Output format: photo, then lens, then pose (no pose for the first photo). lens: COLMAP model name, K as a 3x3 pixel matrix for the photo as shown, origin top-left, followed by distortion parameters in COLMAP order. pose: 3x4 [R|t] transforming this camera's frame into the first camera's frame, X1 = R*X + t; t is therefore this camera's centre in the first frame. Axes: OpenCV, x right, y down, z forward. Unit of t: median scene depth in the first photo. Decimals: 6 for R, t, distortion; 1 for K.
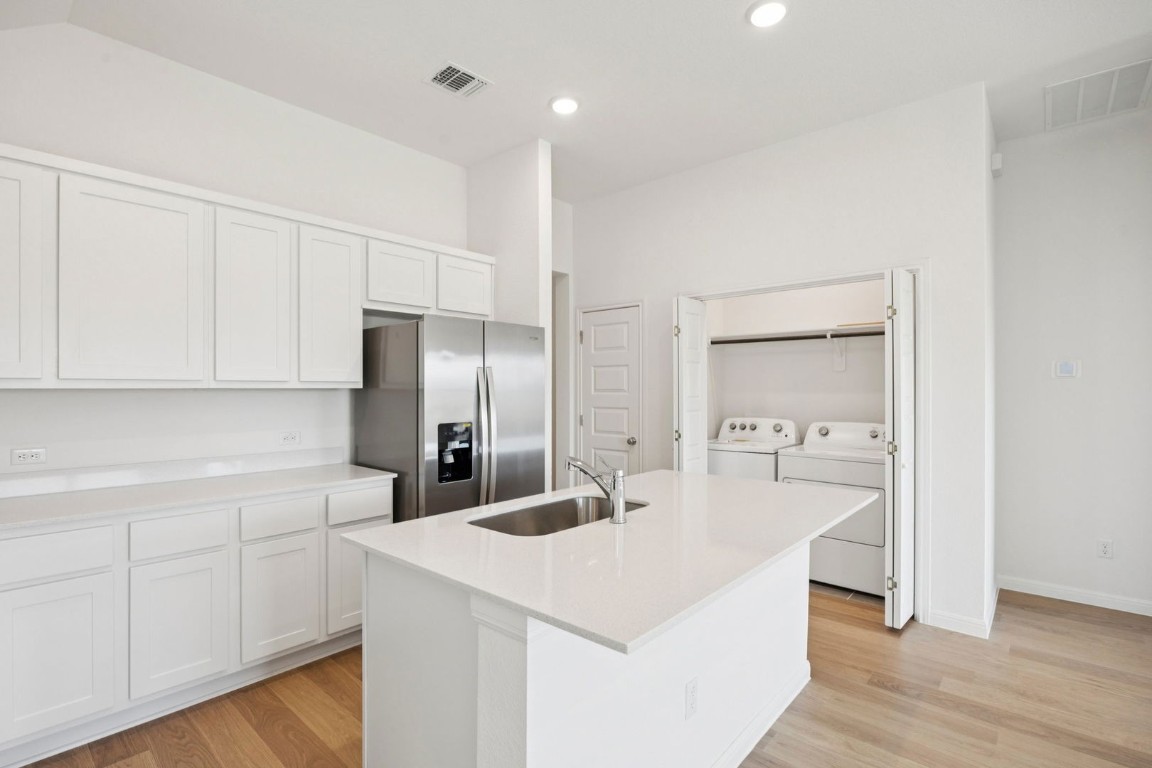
lens RADIAL K [[538.1, 0, 571.1], [0, 538.1, 389.3], [0, 0, 1]] dist [-0.009834, -0.001443]
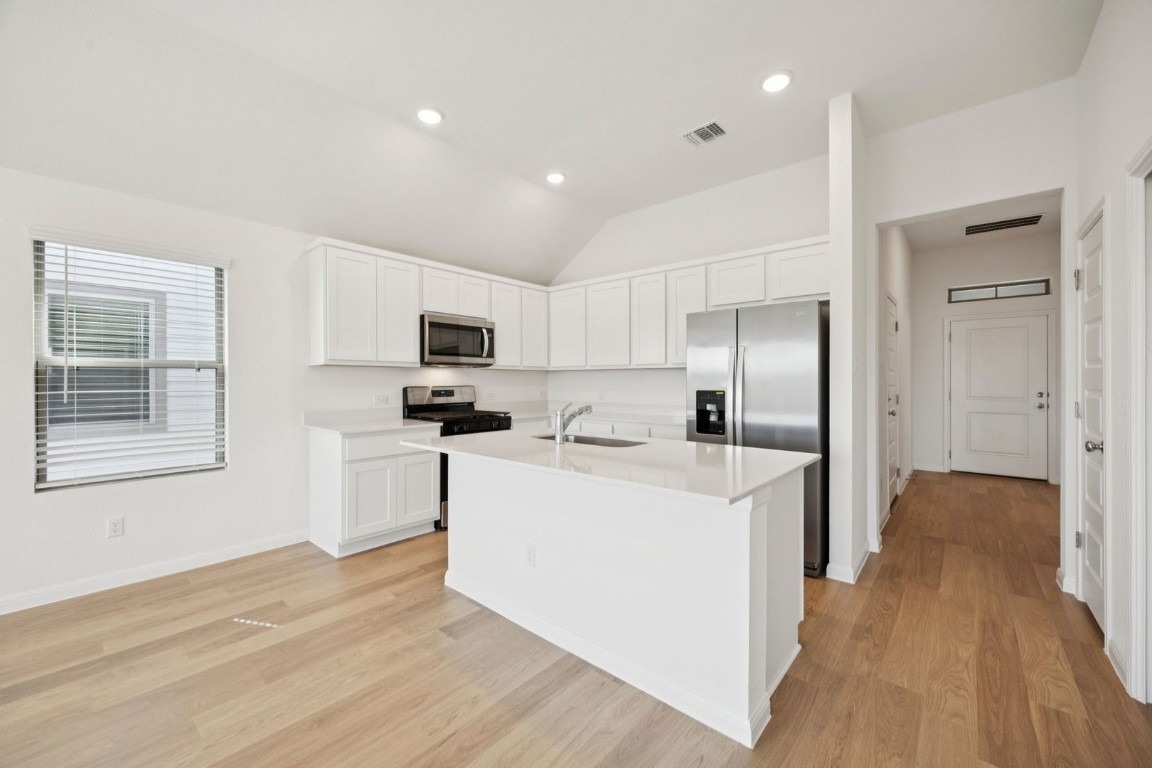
lens RADIAL K [[451.6, 0, 569.7], [0, 451.6, 383.0], [0, 0, 1]] dist [0.000852, 0.000016]
pose [[0.012833, 0.006819, -0.999894, 1.033122], [-0.000139, 0.999977, 0.006818, 0.041569], [0.999918, 0.000051, 0.012834, 0.734118]]
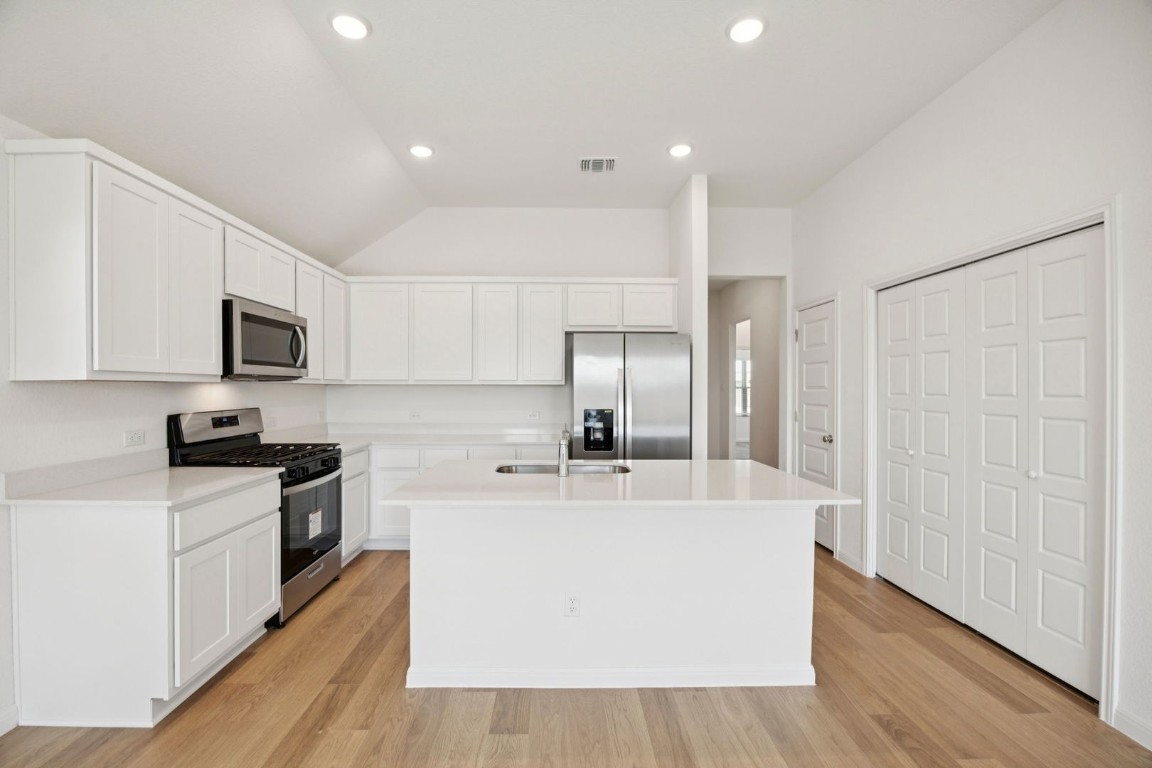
lens RADIAL K [[496.5, 0, 570.0], [0, 496.5, 387.6], [0, 0, 1]] dist [-0.014410, -0.000557]
pose [[0.685060, 0.003303, -0.728479, 0.773369], [-0.003433, 0.999993, 0.001306, 0.005614], [0.728478, 0.001607, 0.685067, 0.072644]]
